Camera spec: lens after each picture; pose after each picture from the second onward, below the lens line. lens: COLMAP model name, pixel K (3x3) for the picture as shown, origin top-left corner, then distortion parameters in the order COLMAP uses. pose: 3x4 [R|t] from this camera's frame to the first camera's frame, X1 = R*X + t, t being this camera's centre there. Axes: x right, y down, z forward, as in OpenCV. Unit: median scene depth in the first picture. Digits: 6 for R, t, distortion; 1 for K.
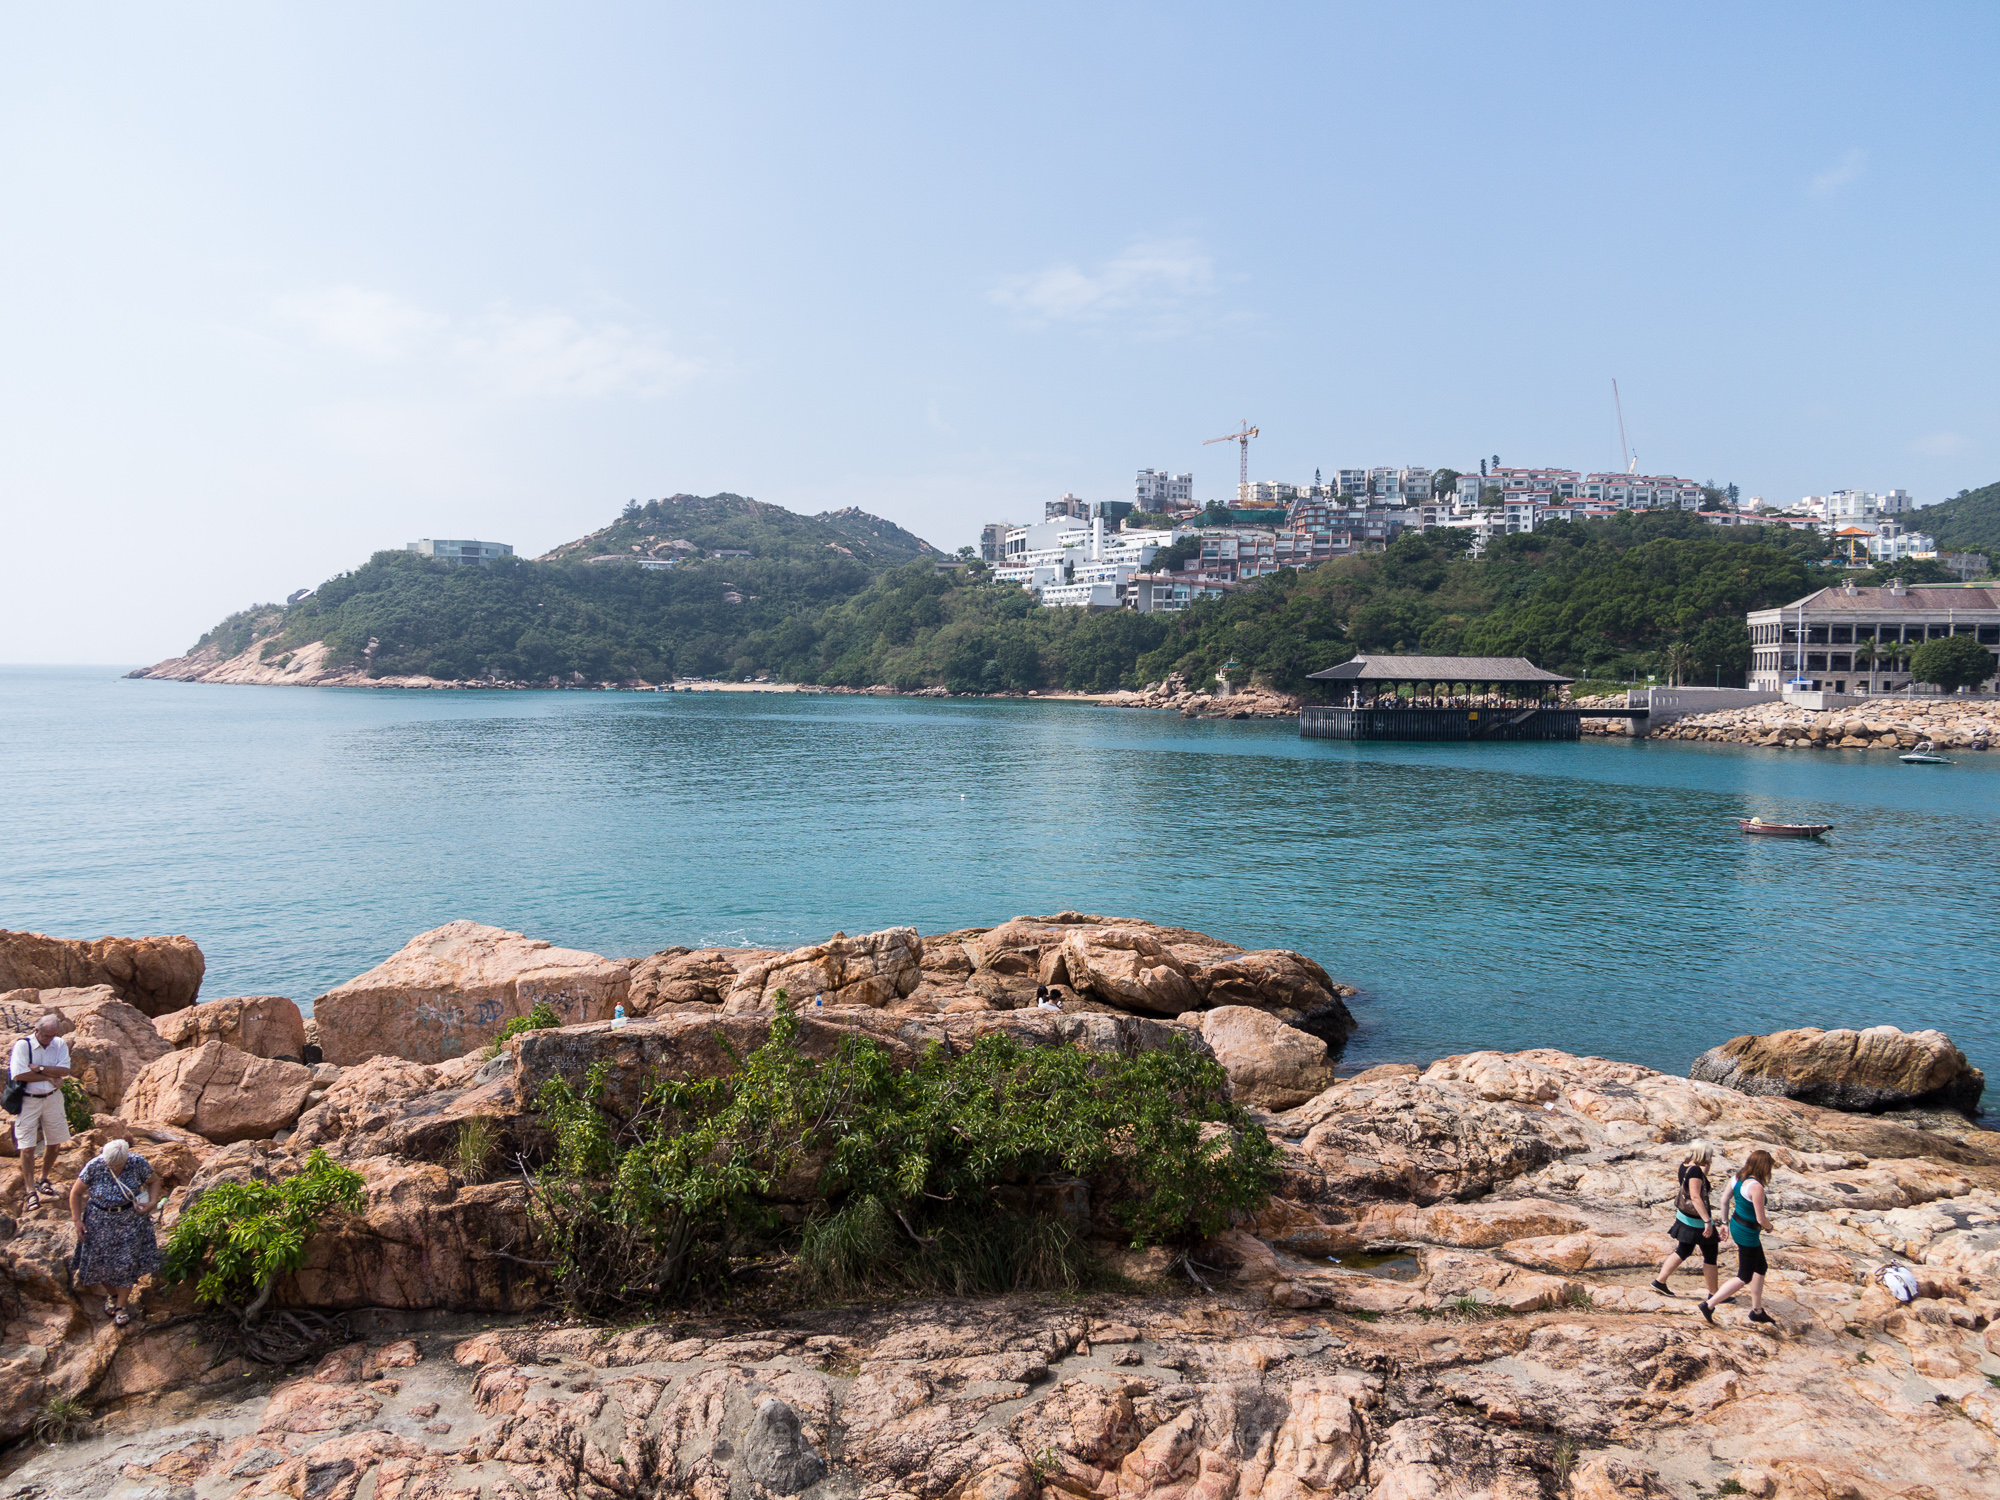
lens RADIAL K [[1626.3, 0, 999.9], [0, 1626.3, 754.2], [0, 0, 1]] dist [-0.000561, 0.009722]
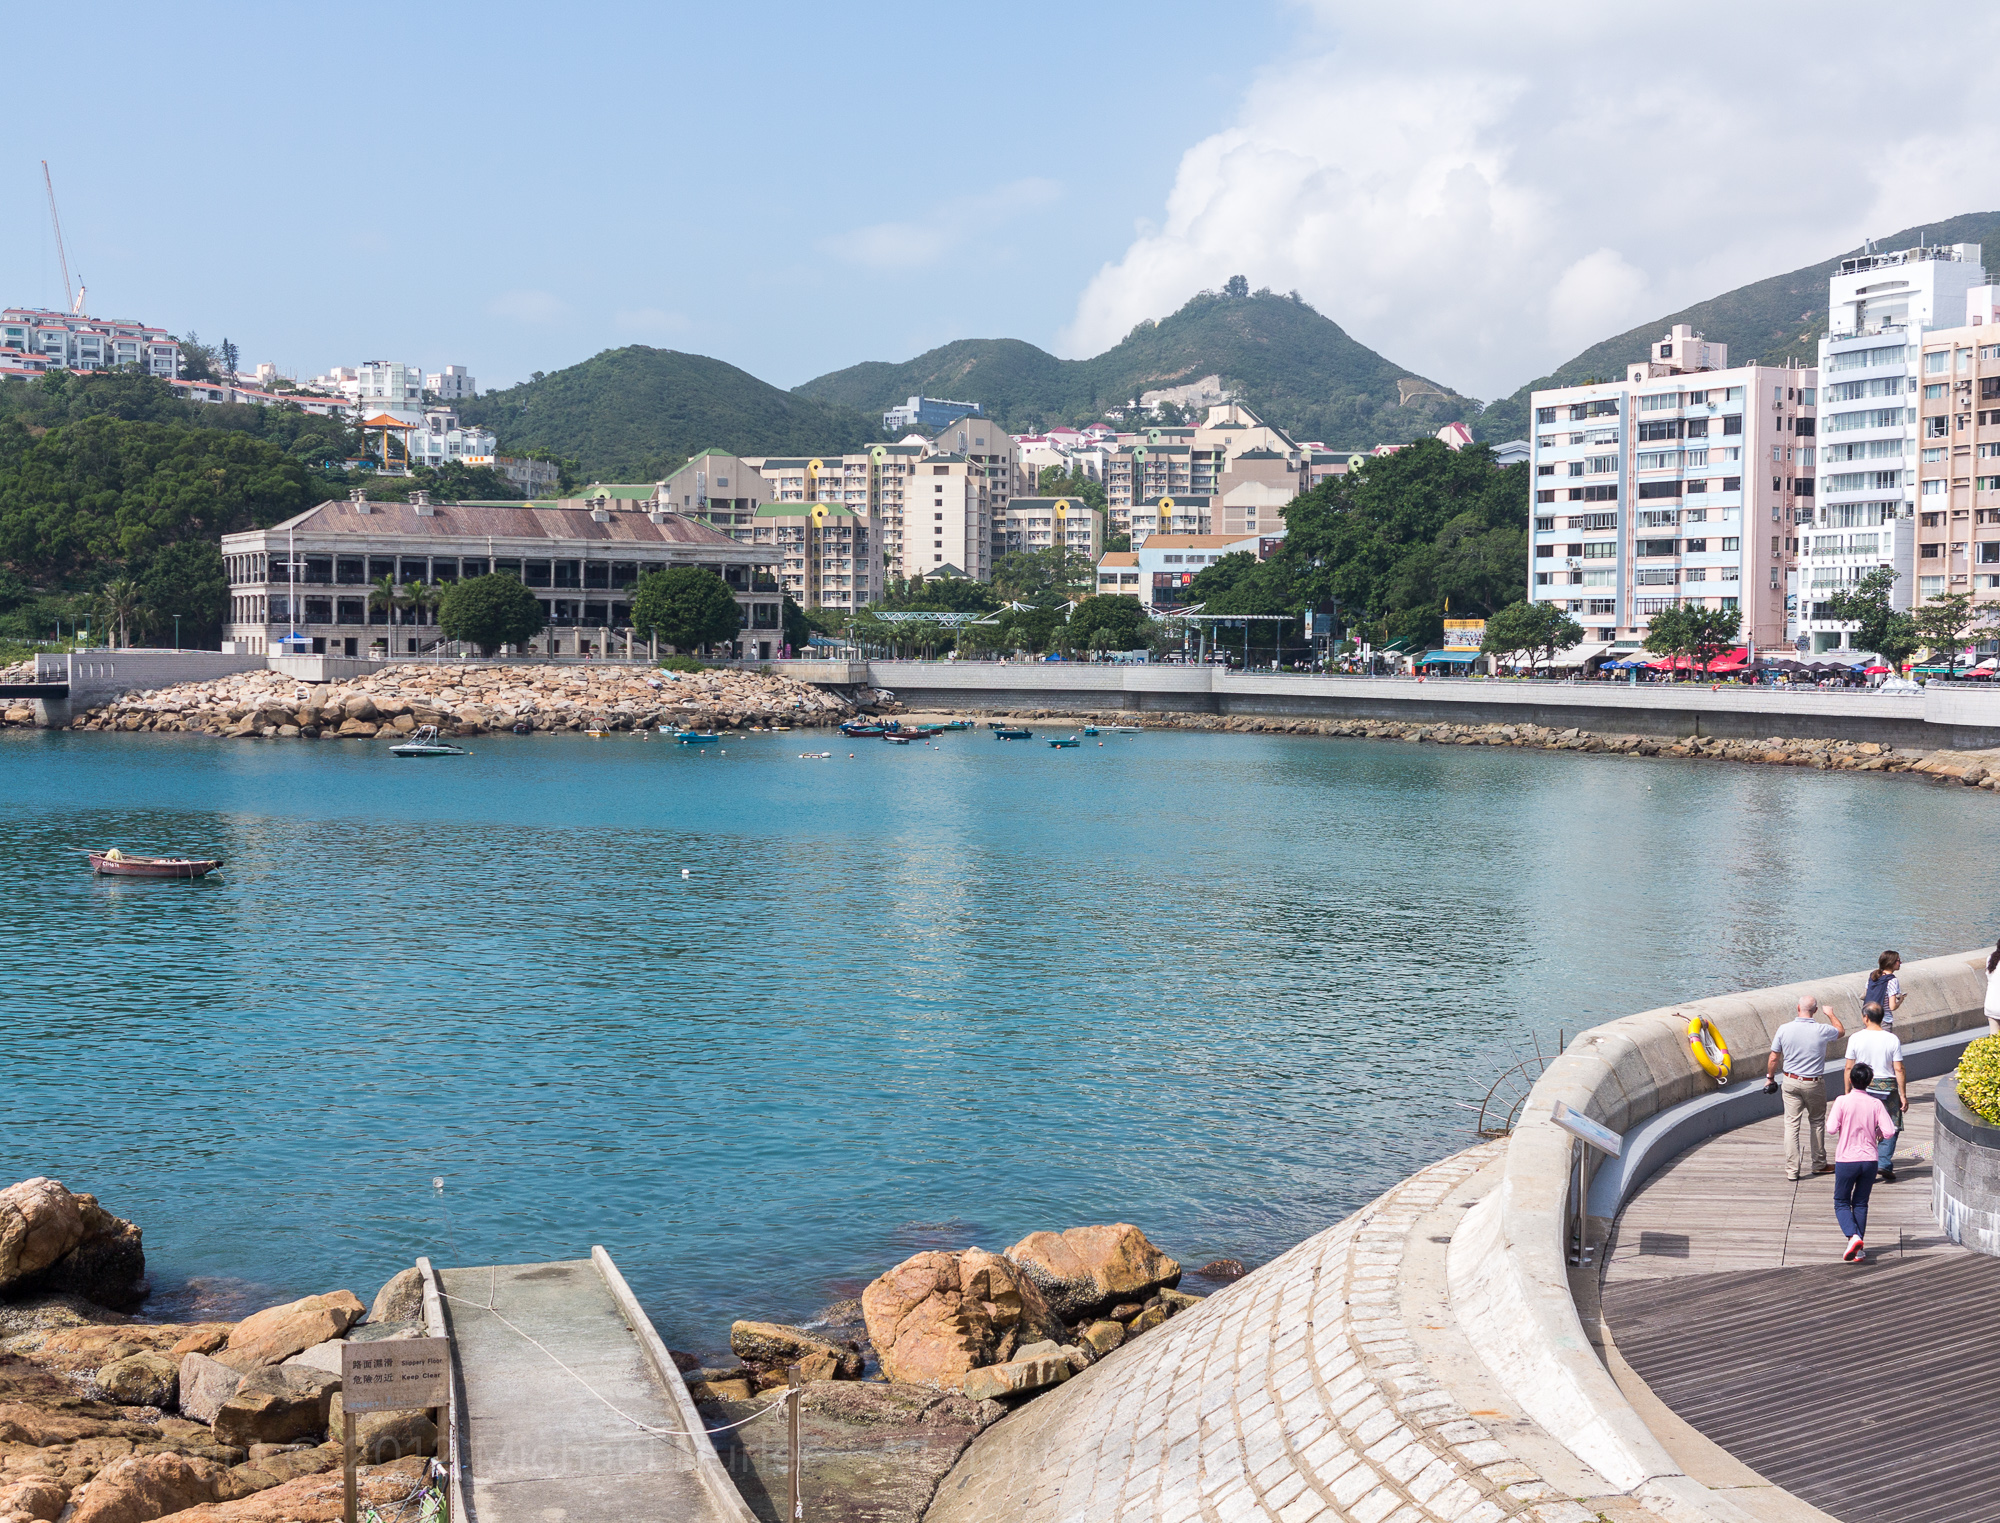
lens RADIAL K [[2582.5, 0, 1004.3], [0, 2582.5, 757.7], [0, 0, 1]] dist [-0.010097, 0.000000]
pose [[0.764985, -0.033626, 0.643170, 0.174820], [0.033365, 0.999364, 0.012563, 0.002959], [-0.643184, 0.011849, 0.765620, -0.020415]]
